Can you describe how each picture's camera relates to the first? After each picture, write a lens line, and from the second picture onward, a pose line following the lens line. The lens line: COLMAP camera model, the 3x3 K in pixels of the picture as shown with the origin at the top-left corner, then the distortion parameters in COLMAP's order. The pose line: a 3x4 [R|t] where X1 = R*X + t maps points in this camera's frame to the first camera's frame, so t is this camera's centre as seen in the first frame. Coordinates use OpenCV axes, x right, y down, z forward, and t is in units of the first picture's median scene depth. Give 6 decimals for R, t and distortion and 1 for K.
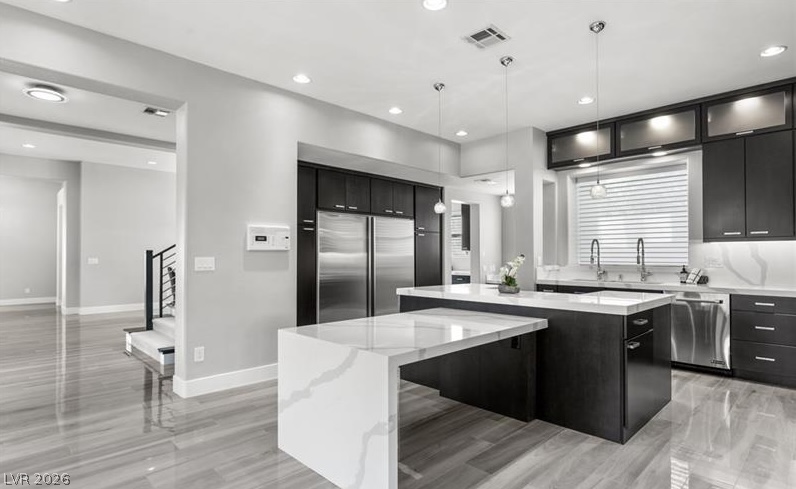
lens RADIAL K [[417.4, 0, 400.8], [0, 417.4, 254.7], [0, 0, 1]] dist [0.003690, -0.001141]
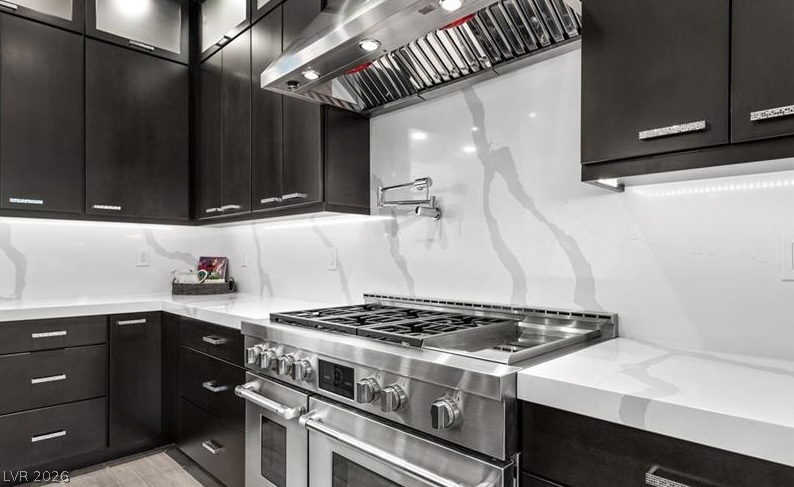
lens RADIAL K [[459.9, 0, 393.6], [0, 459.9, 256.8], [0, 0, 1]] dist [0.008261, 0.001596]
pose [[-0.001330, 0.005570, 0.999984, 0.212013], [-0.004513, 0.999974, -0.005576, 0.016196], [-0.999989, -0.004521, -0.001304, 0.431802]]
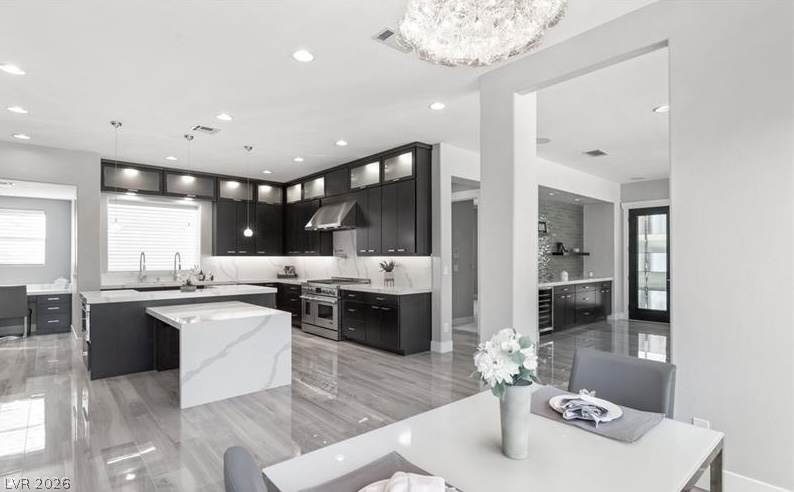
lens RADIAL K [[418.1, 0, 416.6], [0, 418.1, 258.2], [0, 0, 1]] dist [0.000361, 0.000730]
pose [[0.019149, -0.001333, 0.999816, -0.914359], [-0.003146, 0.999994, 0.001394, -0.023714], [-0.999812, -0.003172, 0.019145, 0.108558]]
